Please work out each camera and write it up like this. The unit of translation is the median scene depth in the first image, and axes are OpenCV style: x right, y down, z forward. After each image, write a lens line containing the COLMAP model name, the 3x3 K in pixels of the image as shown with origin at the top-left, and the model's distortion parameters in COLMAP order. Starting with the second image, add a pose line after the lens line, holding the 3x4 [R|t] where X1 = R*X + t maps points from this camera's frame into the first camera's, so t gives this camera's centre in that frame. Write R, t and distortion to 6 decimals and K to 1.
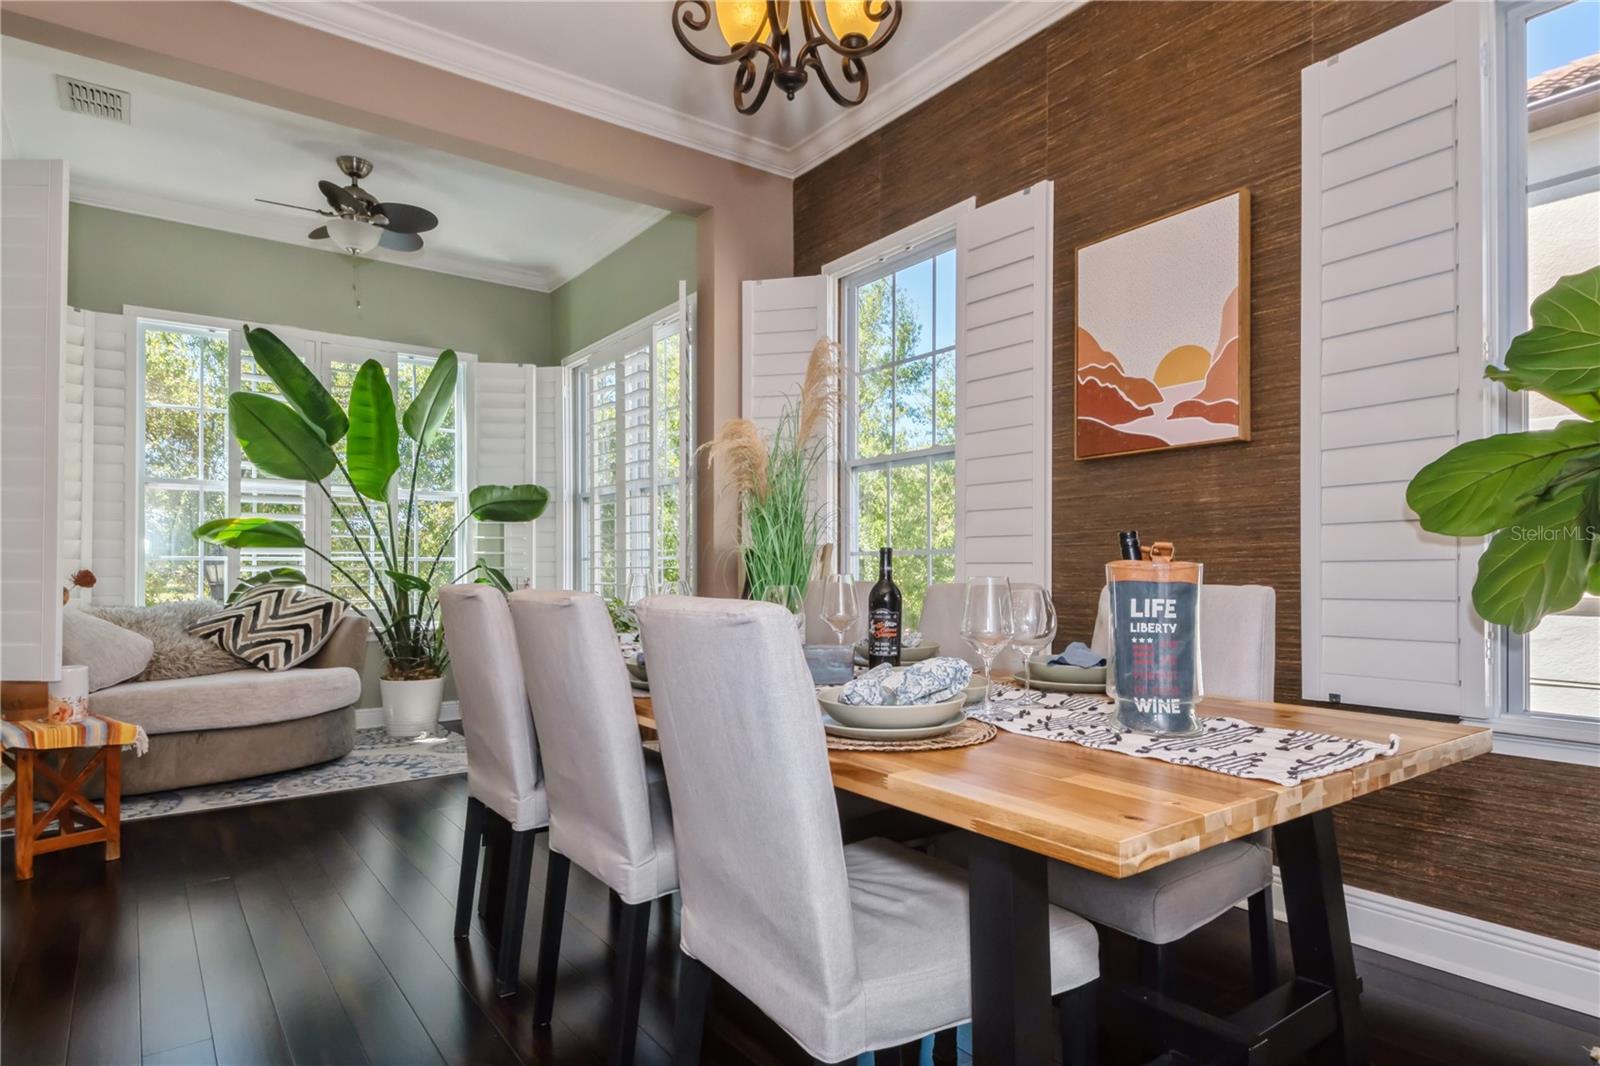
lens RADIAL K [[882.5, 0, 807.6], [0, 882.5, 572.7], [0, 0, 1]] dist [0.048267, -0.037545]
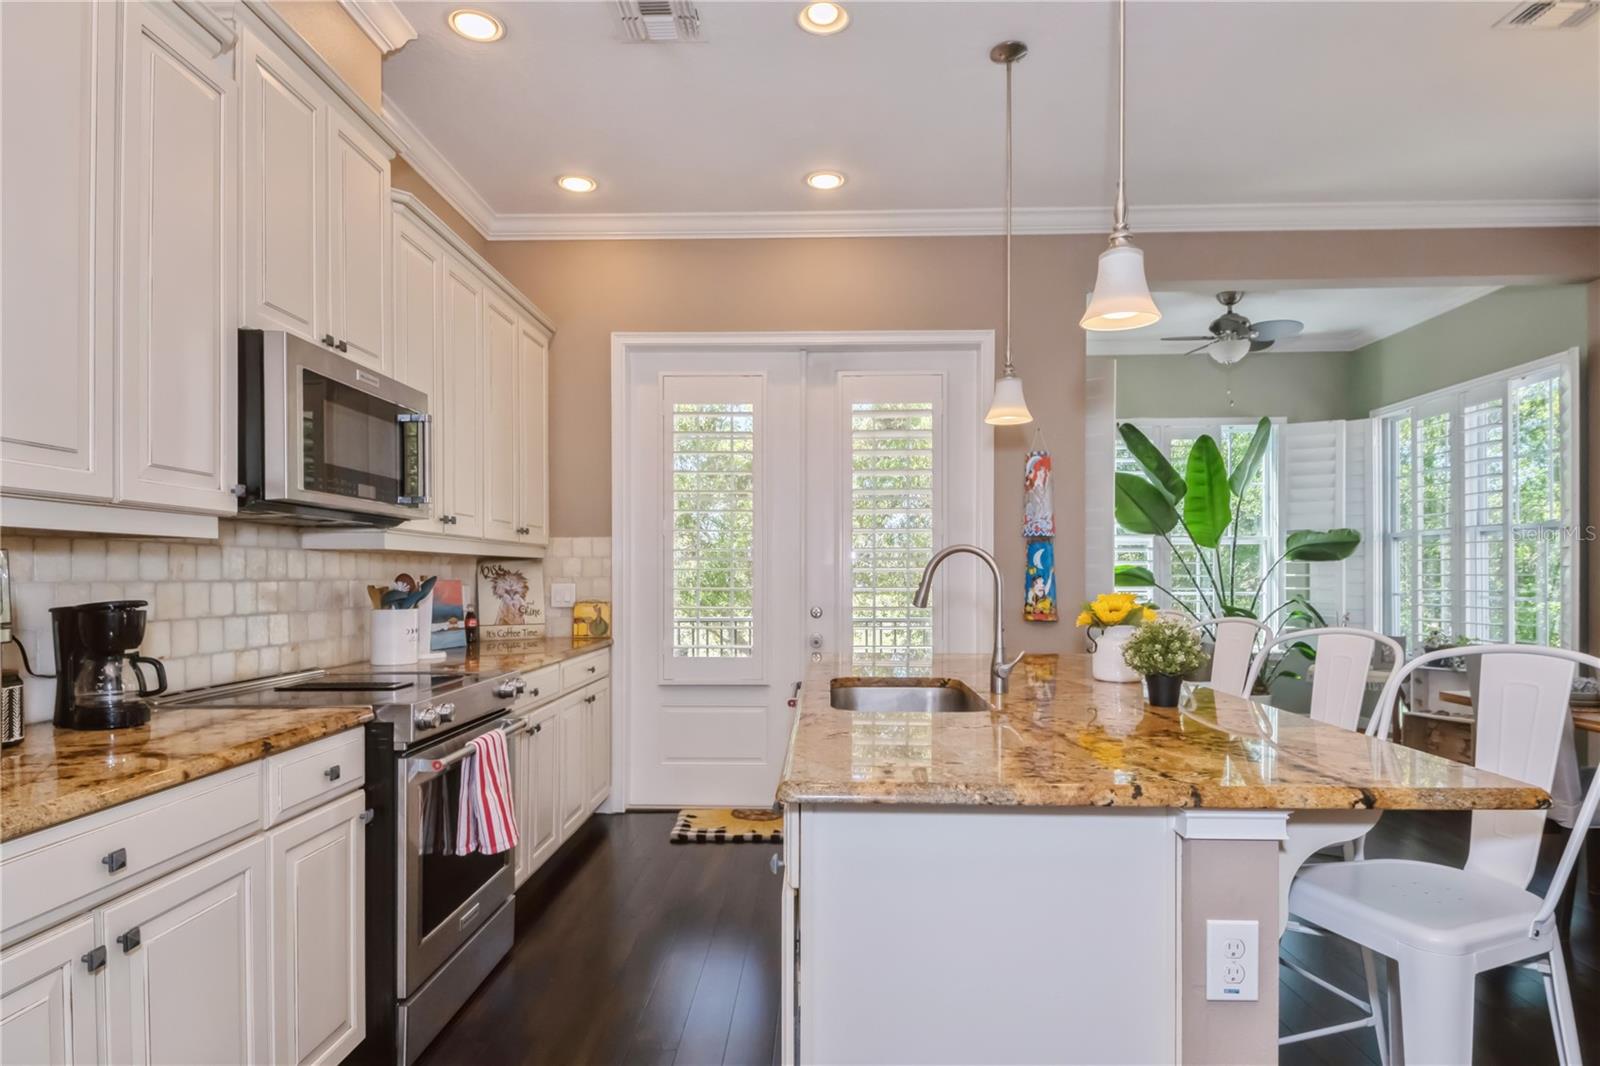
lens RADIAL K [[882.5, 0, 807.6], [0, 882.5, 572.7], [0, 0, 1]] dist [0.048267, -0.037545]
pose [[0.785212, -0.003563, -0.619217, -0.157286], [-0.000307, 0.999981, -0.006144, -0.039020], [0.619228, 0.005014, 0.785196, -0.330233]]
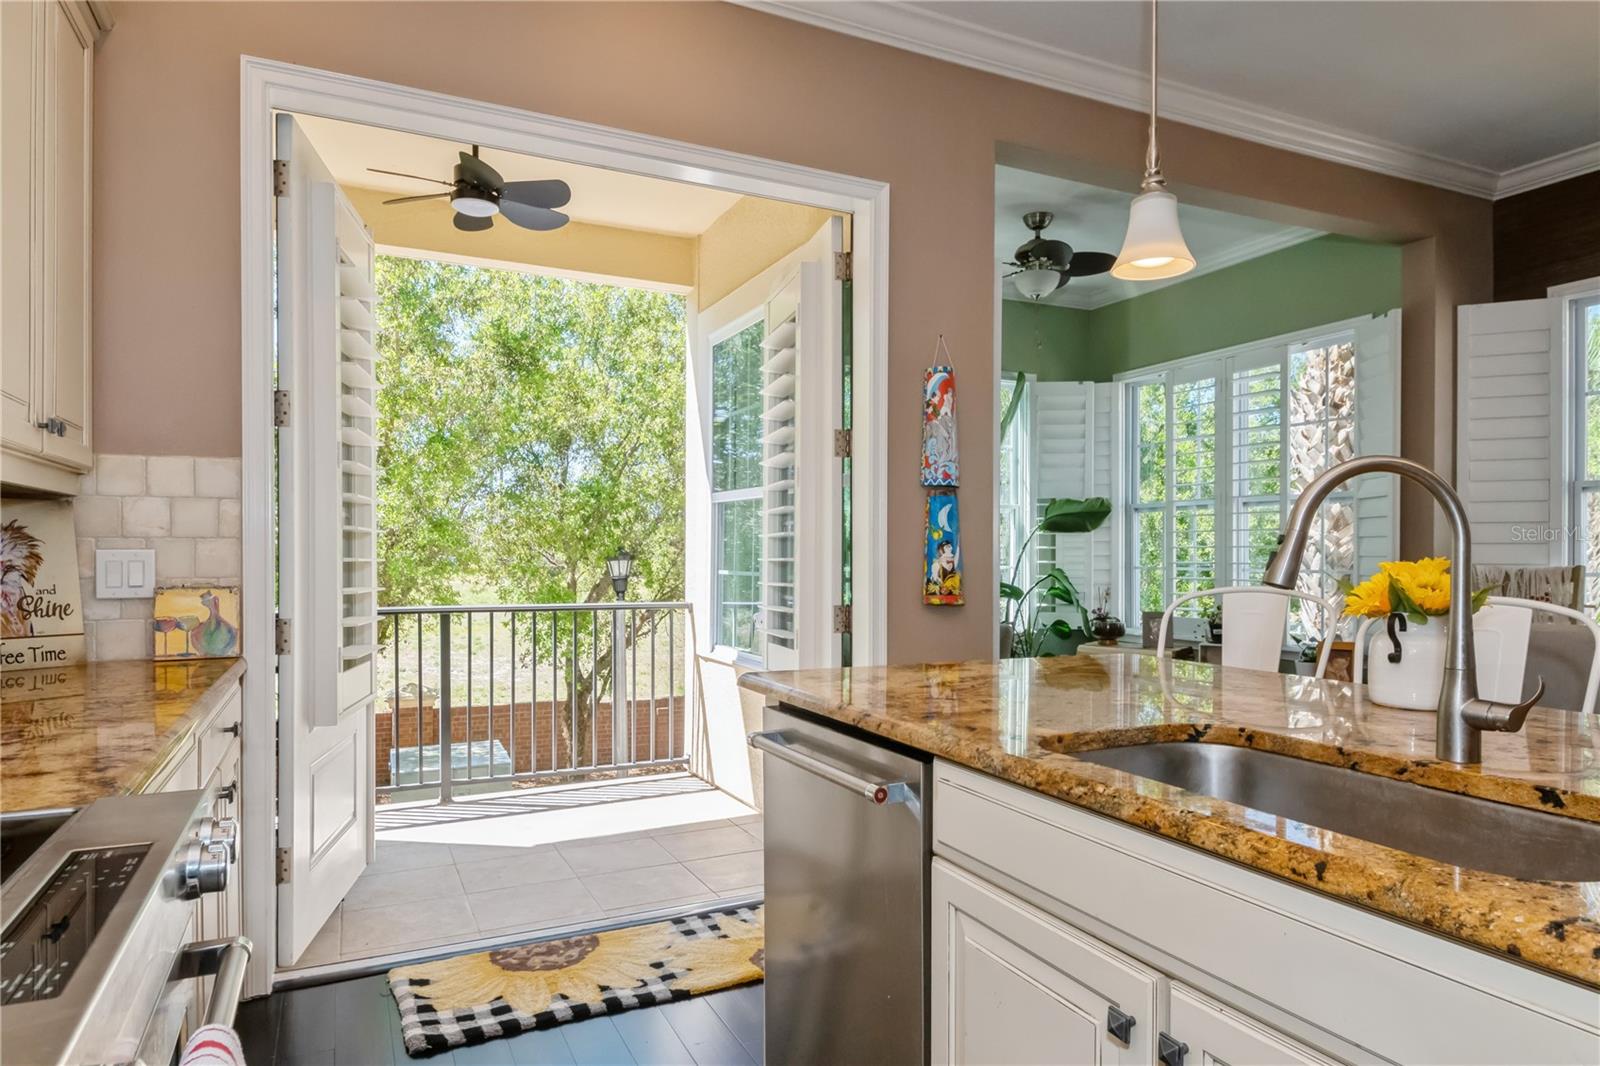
lens RADIAL K [[935.6, 0, 784.0], [0, 935.6, 552.3], [0, 0, 1]] dist [0.062295, -0.061082]
pose [[0.978618, 0.001018, -0.205686, -0.481716], [-0.001982, 0.999988, -0.004479, -0.031041], [0.205679, 0.004790, 0.978608, -0.175766]]
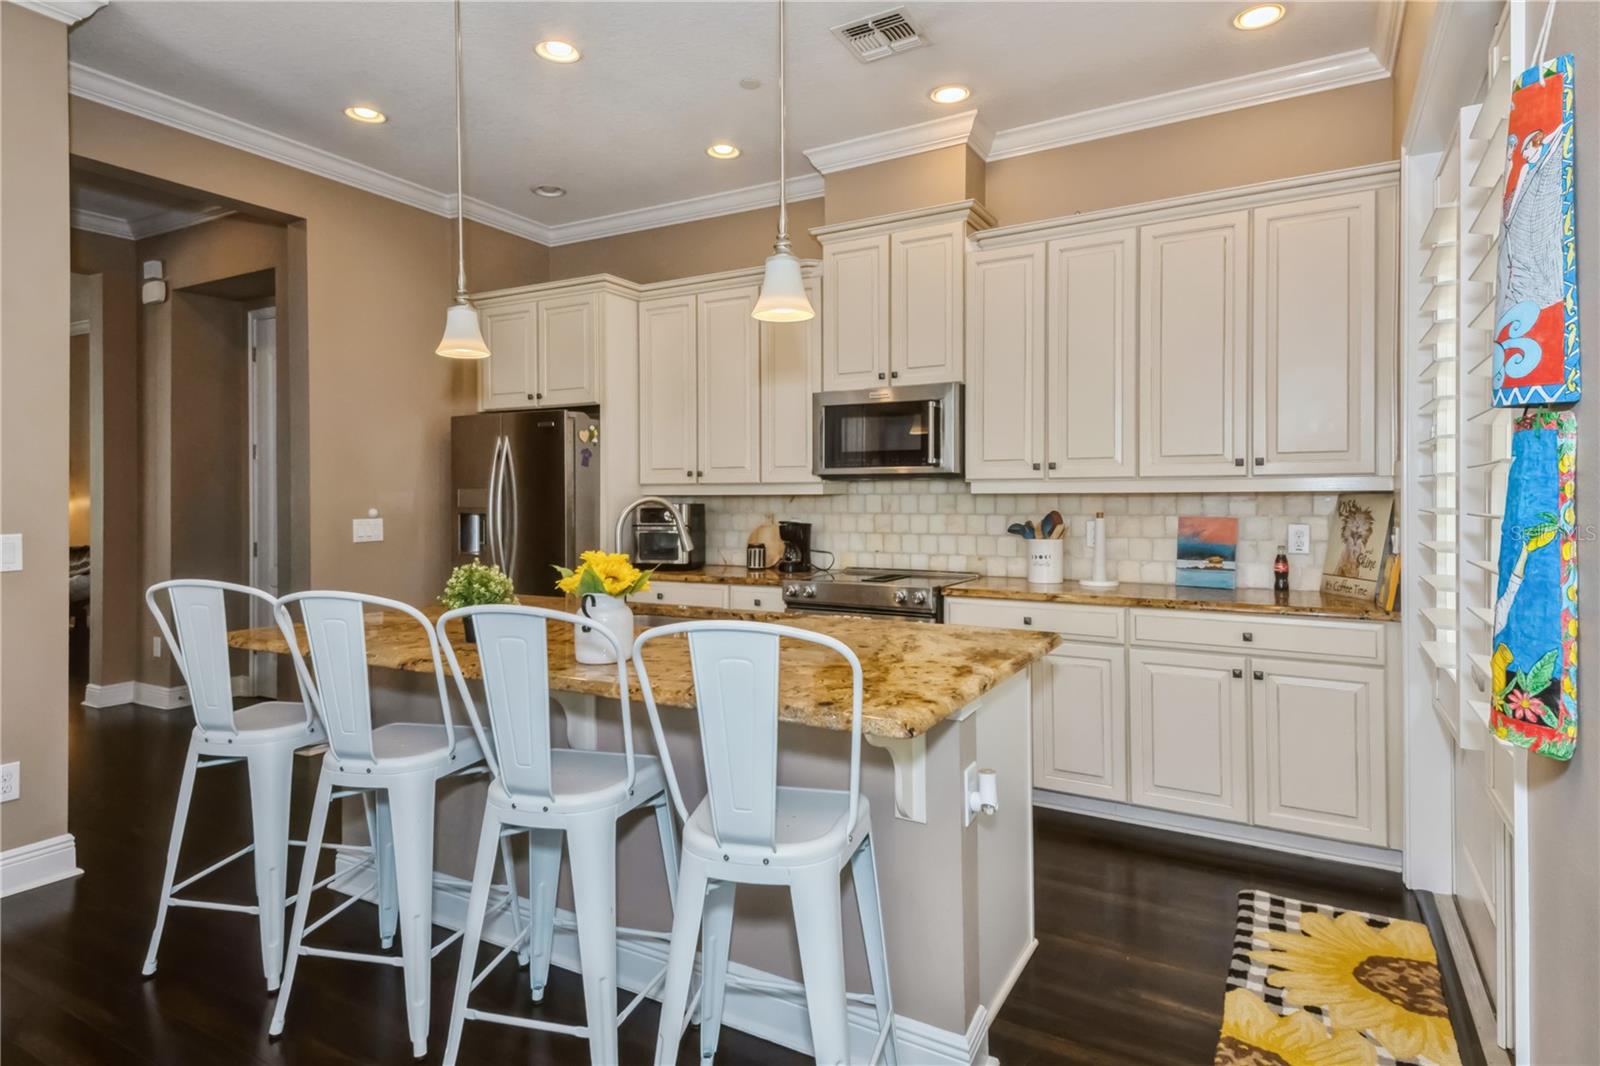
lens RADIAL K [[886.5, 0, 760.0], [0, 886.5, 489.8], [0, 0, 1]] dist [0.045916, 0.000111]
pose [[-0.925832, 0.003587, -0.377918, -0.245542], [0.004484, 0.999989, -0.001495, -0.060084], [0.377908, -0.003079, -0.925838, 0.606240]]
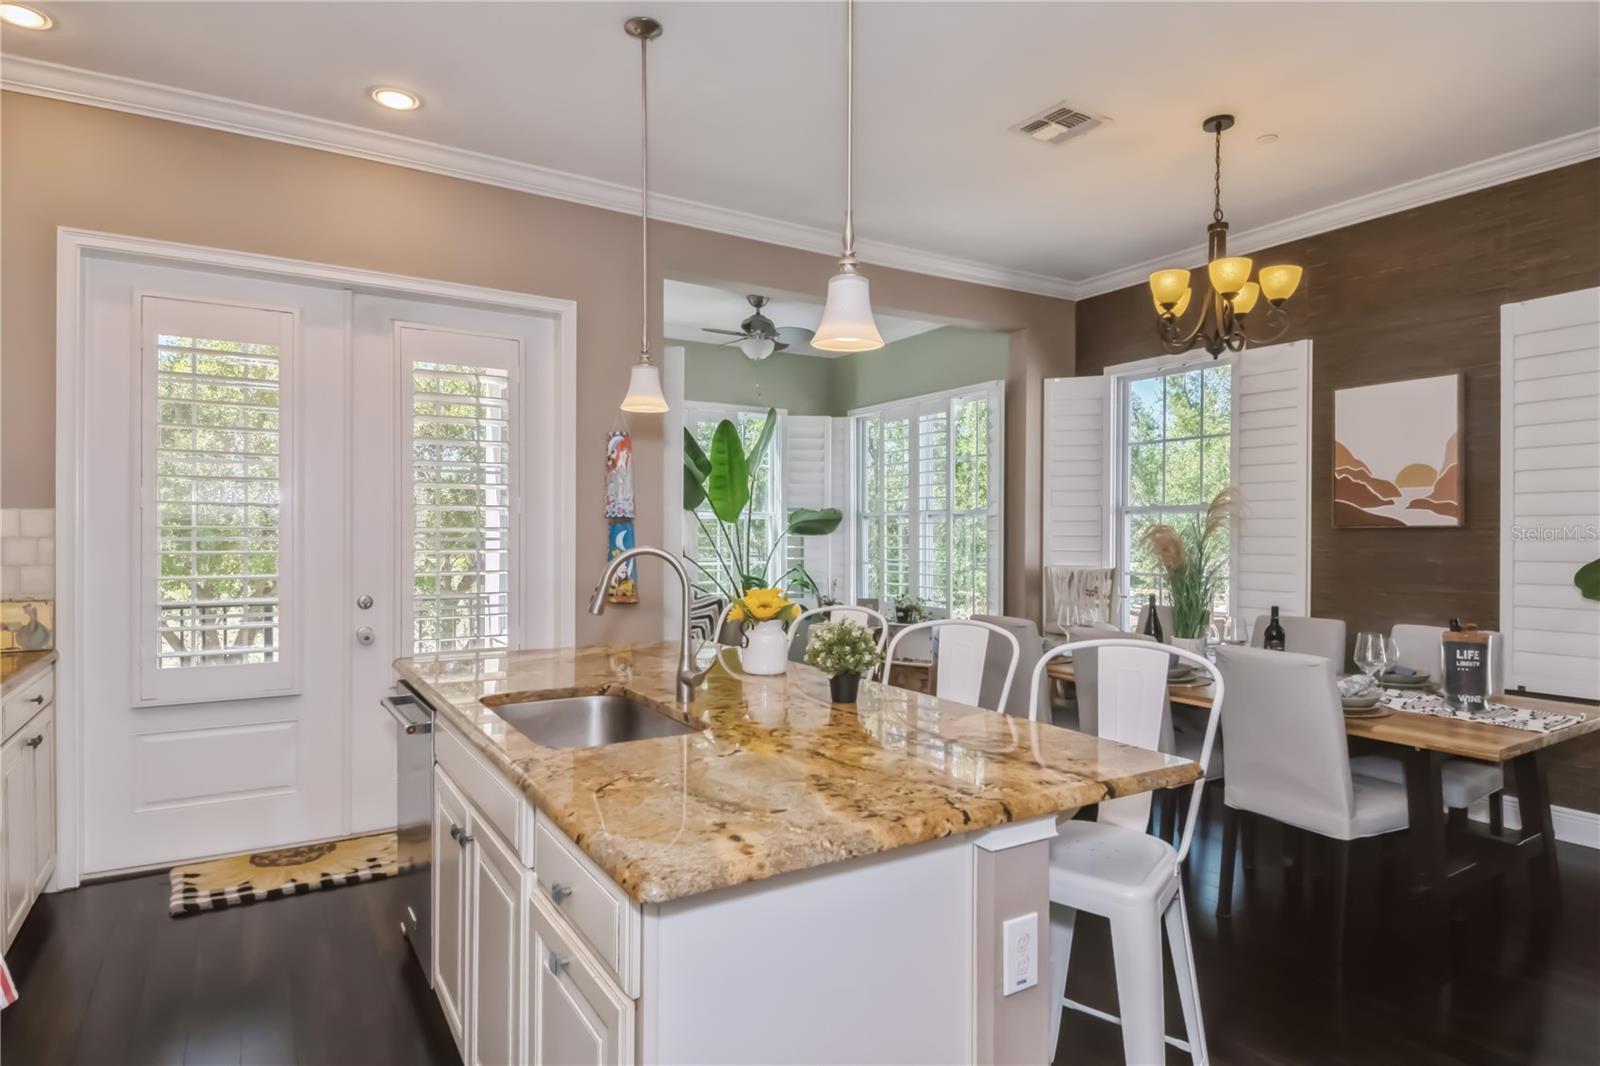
lens RADIAL K [[877.0, 0, 785.9], [0, 877.0, 532.7], [0, 0, 1]] dist [0.046376, -0.040089]
pose [[0.995096, 0.003128, -0.098862, -0.269751], [-0.003467, 0.999989, -0.003255, -0.062437], [0.098851, 0.003582, 0.995096, -0.340644]]
